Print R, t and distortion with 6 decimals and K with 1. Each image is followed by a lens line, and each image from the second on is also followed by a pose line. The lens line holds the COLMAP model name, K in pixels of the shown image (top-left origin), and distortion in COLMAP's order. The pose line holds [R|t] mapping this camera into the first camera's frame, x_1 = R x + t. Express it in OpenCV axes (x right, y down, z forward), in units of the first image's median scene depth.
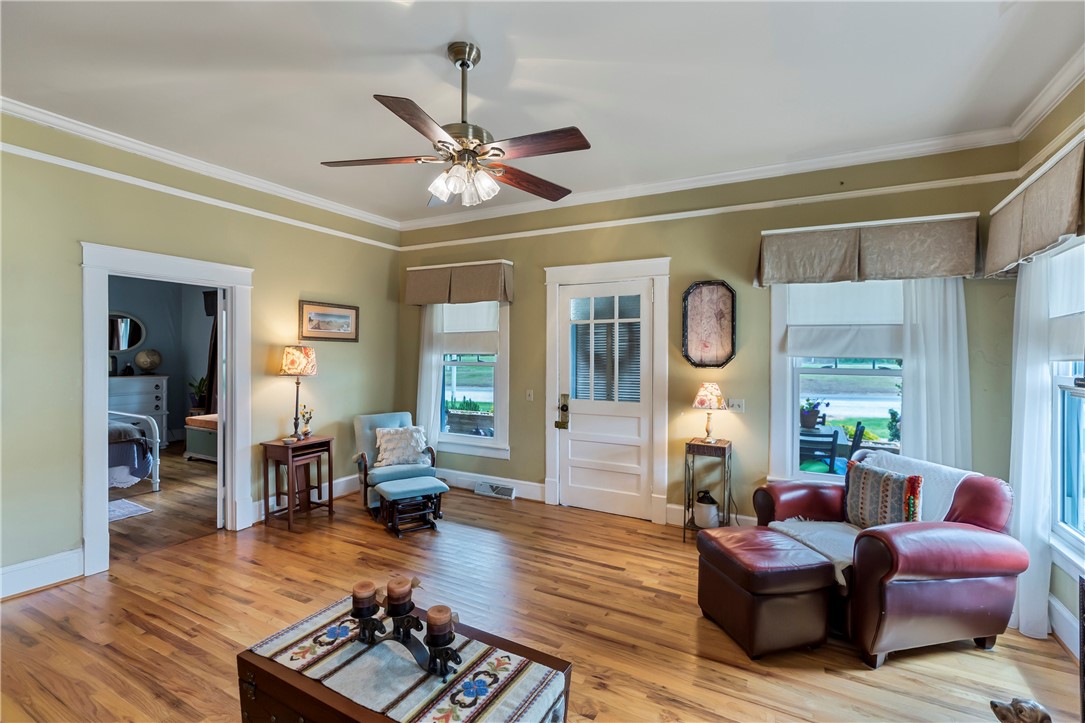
lens RADIAL K [[487.7, 0, 543.1], [0, 487.7, 350.8], [0, 0, 1]] dist [0.000270, -0.000025]
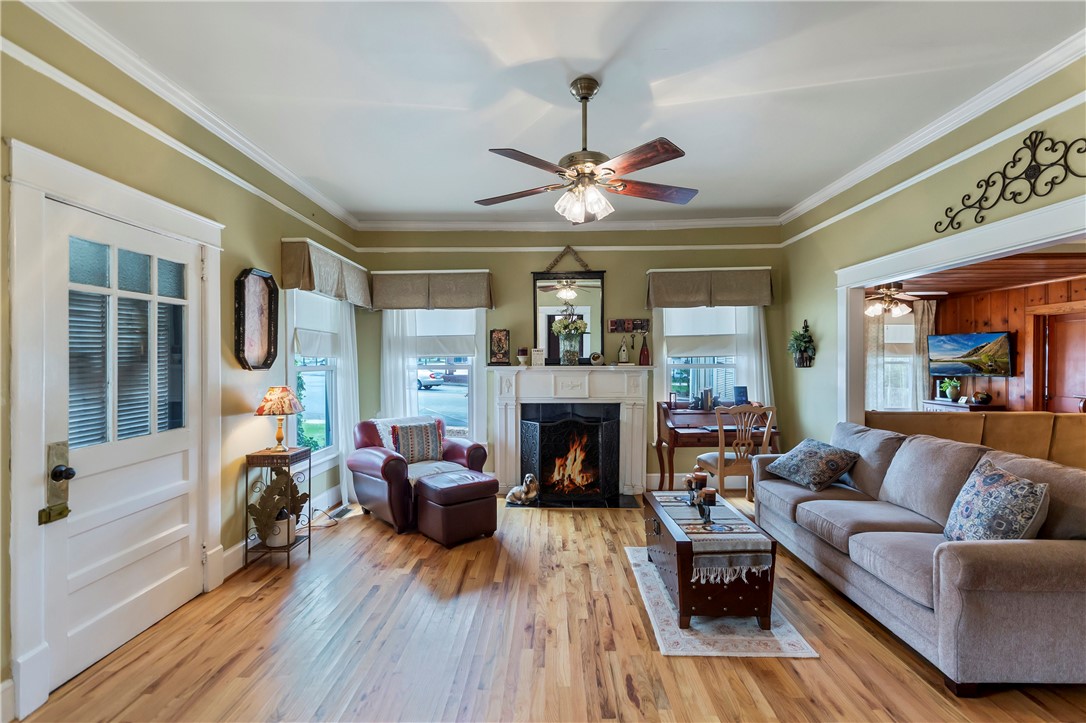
lens RADIAL K [[469.8, 0, 543.0], [0, 469.8, 361.5], [0, 0, 1]] dist [0.001416, 0.000383]
pose [[-0.465065, -0.010684, 0.885212, -0.633288], [-0.004909, 0.999943, 0.009490, 0.009274], [-0.885263, 0.000068, -0.465091, 0.933782]]
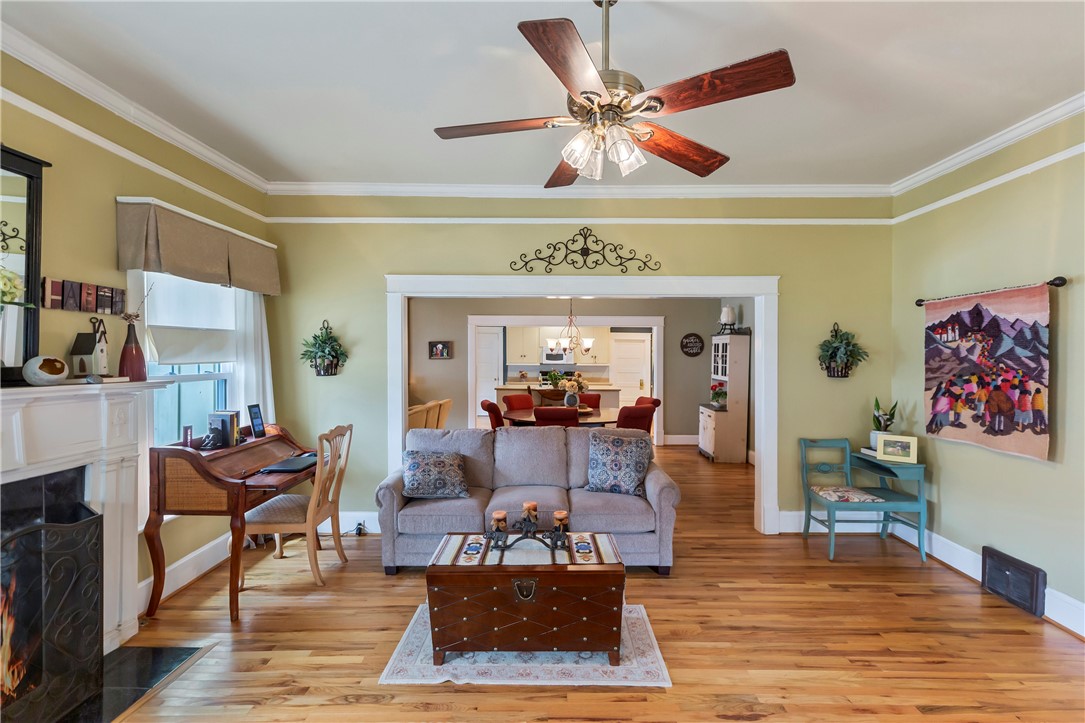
lens RADIAL K [[503.4, 0, 541.9], [0, 503.4, 350.9], [0, 0, 1]] dist [0.004536, 0.001193]
pose [[-0.883949, -0.019111, -0.467192, 0.183986], [-0.008629, 0.999661, -0.024564, 0.002131], [0.467503, -0.017682, -0.883815, 0.980085]]
